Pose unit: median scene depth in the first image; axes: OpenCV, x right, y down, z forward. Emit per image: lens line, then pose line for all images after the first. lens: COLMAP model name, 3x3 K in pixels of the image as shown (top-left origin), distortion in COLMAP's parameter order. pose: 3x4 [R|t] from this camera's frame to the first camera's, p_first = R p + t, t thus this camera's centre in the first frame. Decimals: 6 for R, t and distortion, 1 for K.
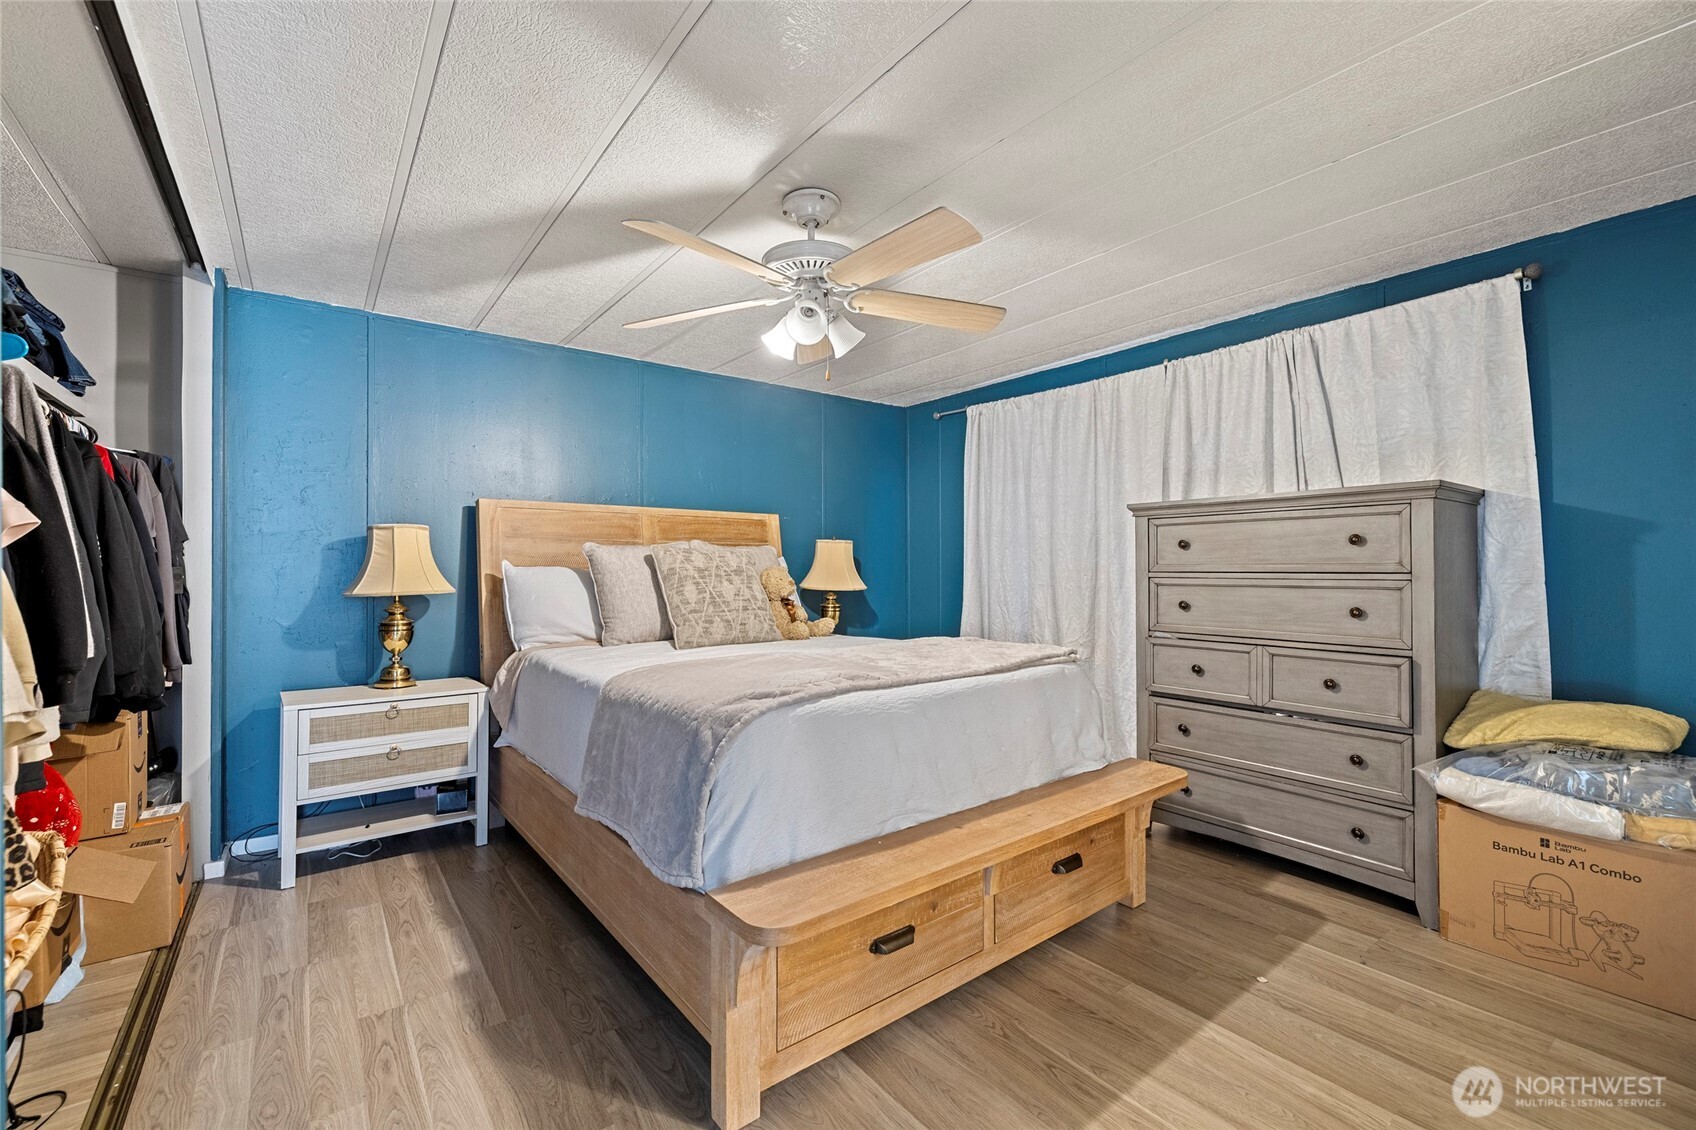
lens RADIAL K [[720.9, 0, 834.1], [0, 720.9, 548.7], [0, 0, 1]] dist [0.001031, 0.000264]
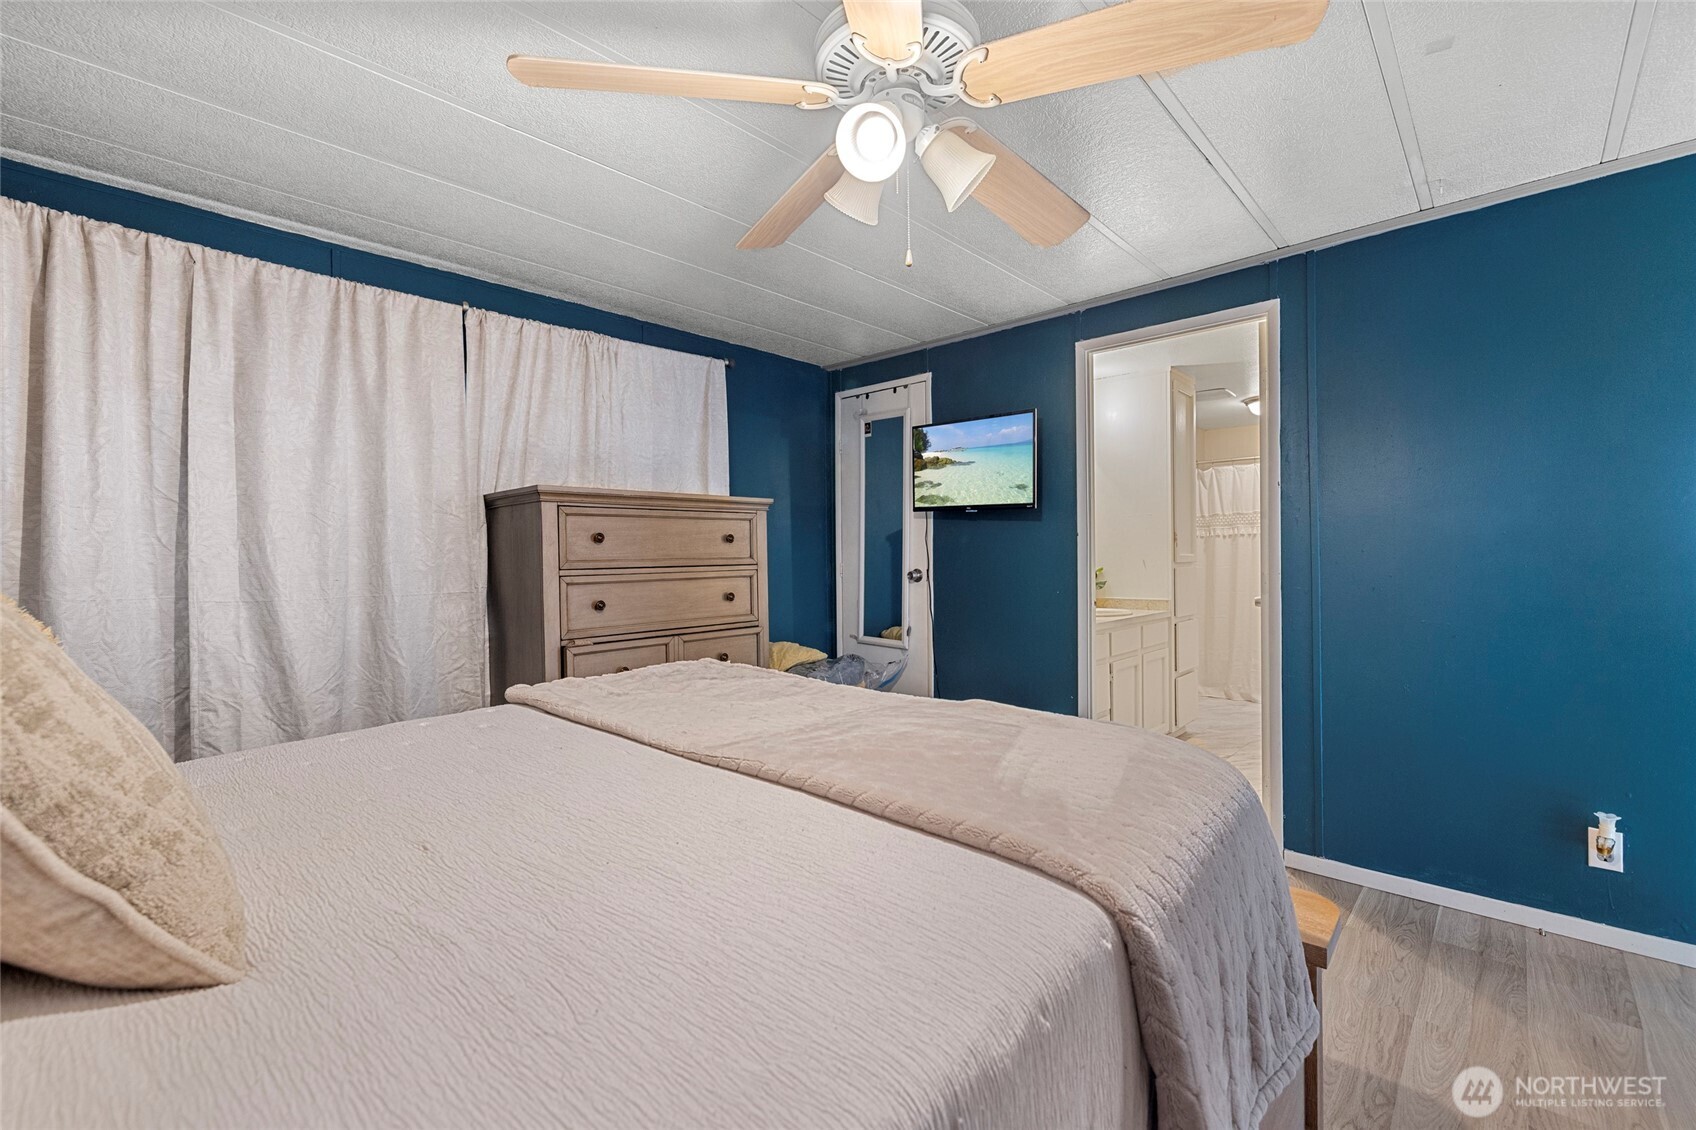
lens RADIAL K [[720.9, 0, 834.1], [0, 720.9, 548.7], [0, 0, 1]] dist [0.001031, 0.000264]
pose [[-0.175953, 0.012874, 0.984314, -0.456990], [-0.008927, 0.999852, -0.014673, 0.018526], [-0.984358, -0.011369, -0.175812, 0.875902]]
